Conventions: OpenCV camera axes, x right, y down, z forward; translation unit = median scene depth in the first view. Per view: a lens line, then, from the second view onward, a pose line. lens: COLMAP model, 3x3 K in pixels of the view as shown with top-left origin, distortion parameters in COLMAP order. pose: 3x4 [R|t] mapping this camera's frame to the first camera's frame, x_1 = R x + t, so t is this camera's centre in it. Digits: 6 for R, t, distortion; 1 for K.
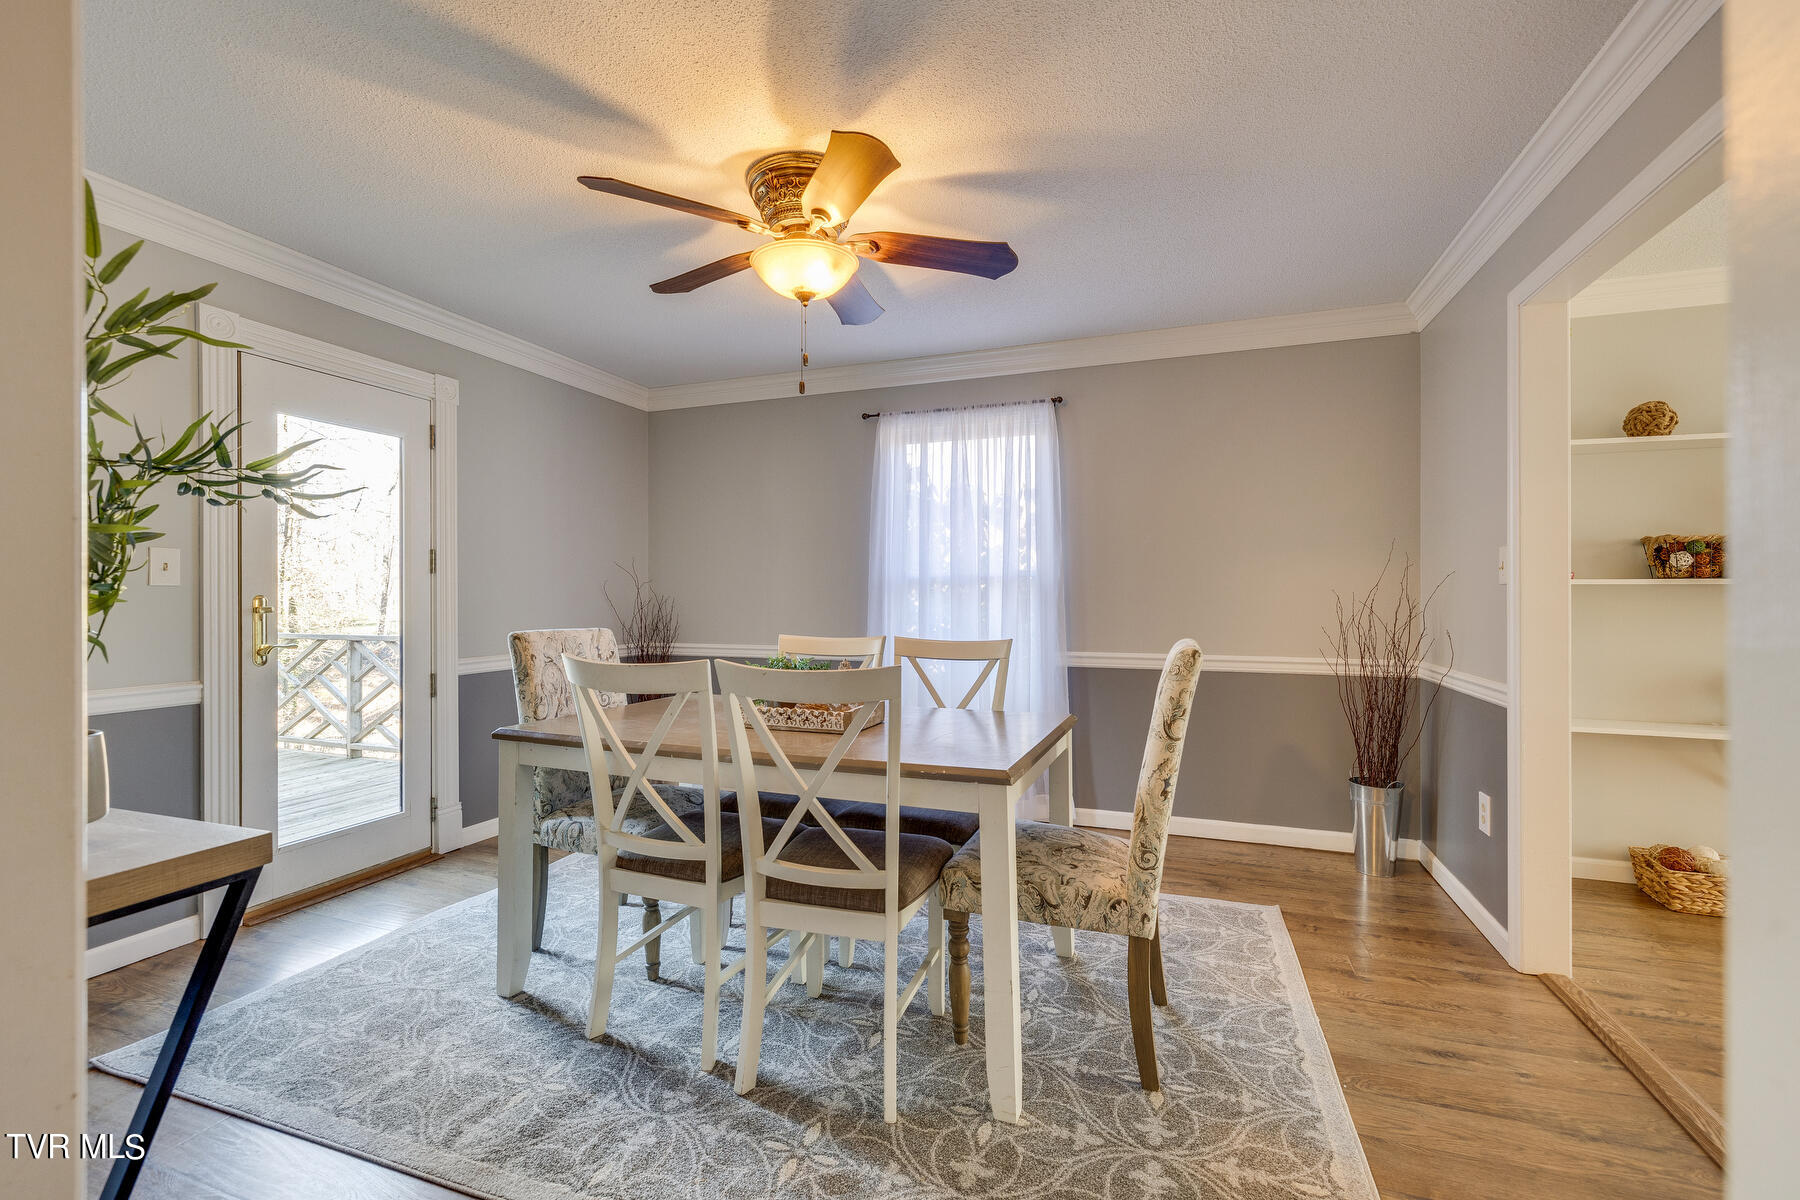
lens RADIAL K [[767.7, 0, 899.4], [0, 767.7, 601.3], [0, 0, 1]] dist [0.001563, 0.000168]
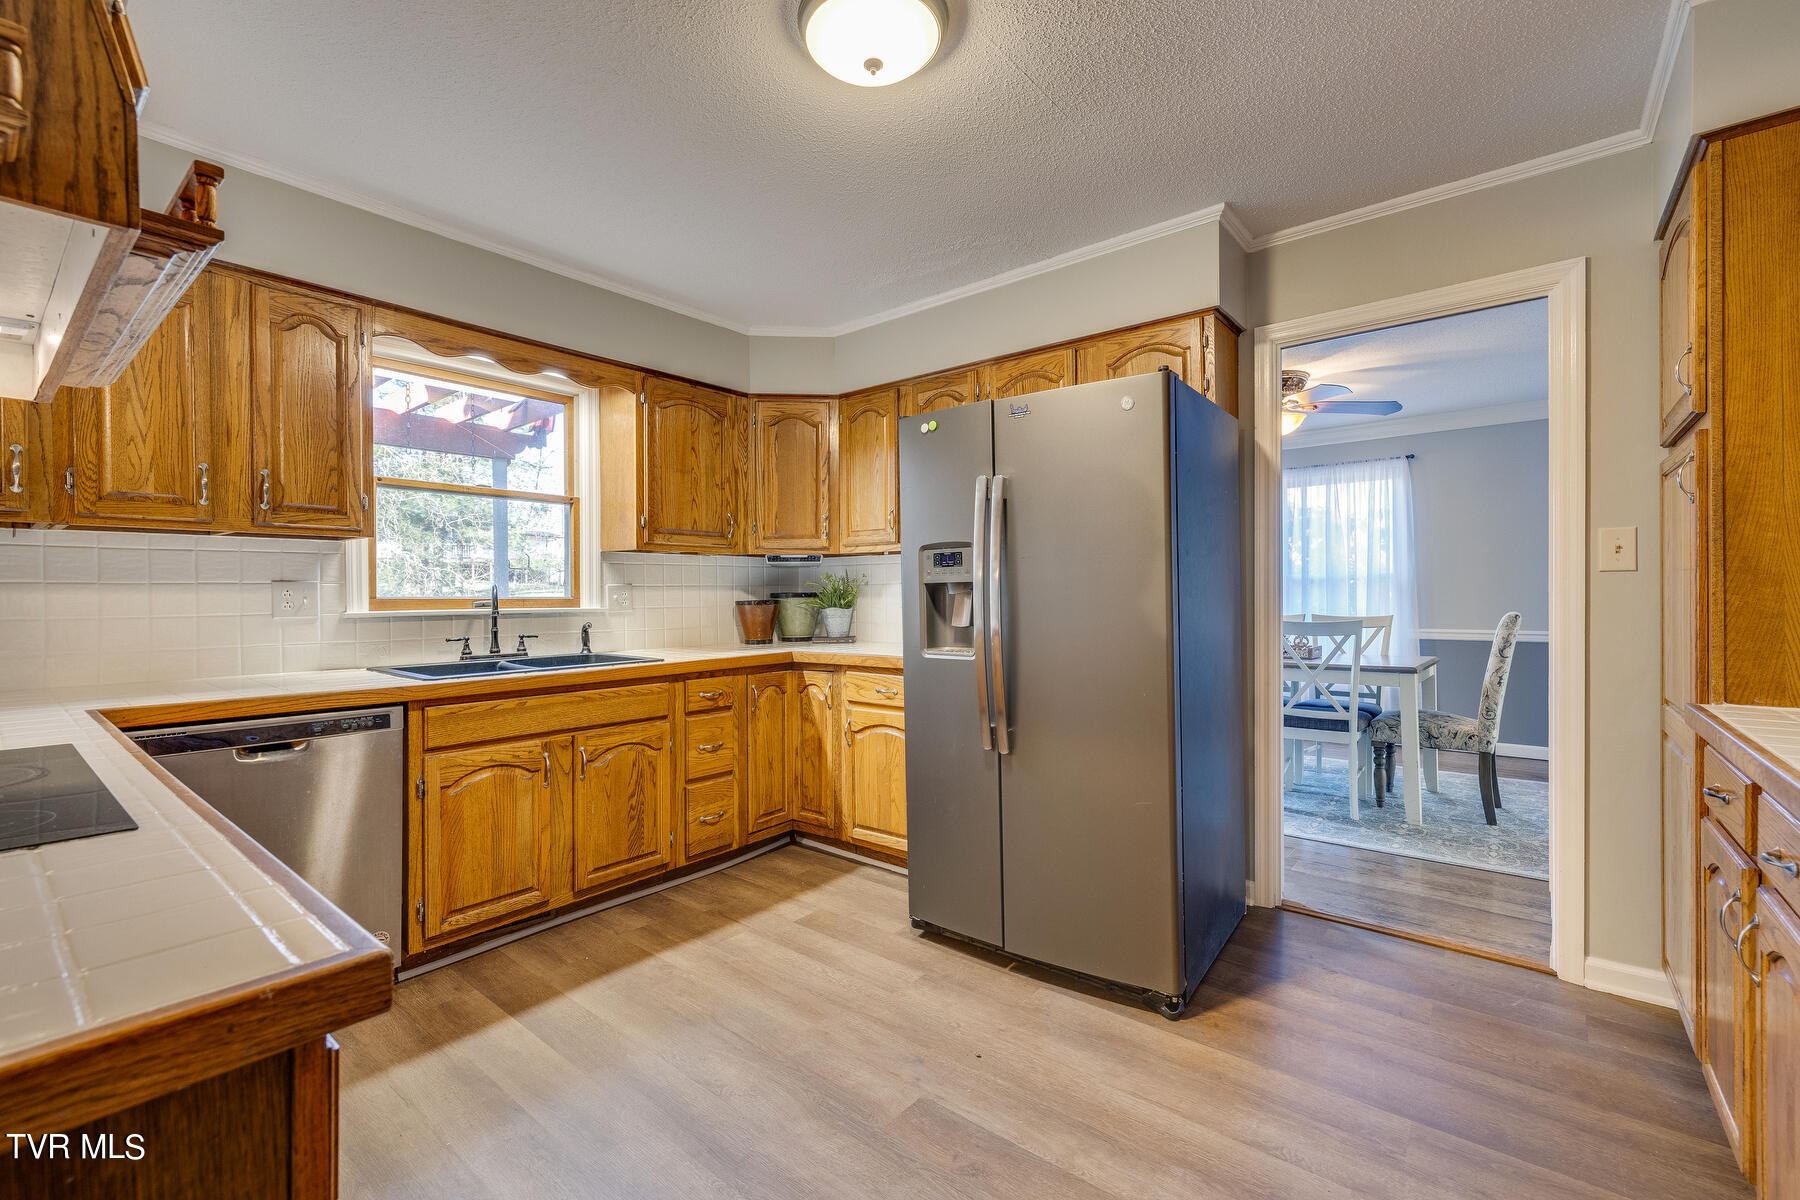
lens RADIAL K [[767.7, 0, 896.2], [0, 767.7, 601.0], [0, 0, 1]] dist [0.001563, 0.000168]
pose [[0.945862, -0.002926, -0.324557, -0.247663], [0.005486, 0.999961, 0.006974, -0.000992], [0.324524, -0.008377, 0.945840, -0.707525]]
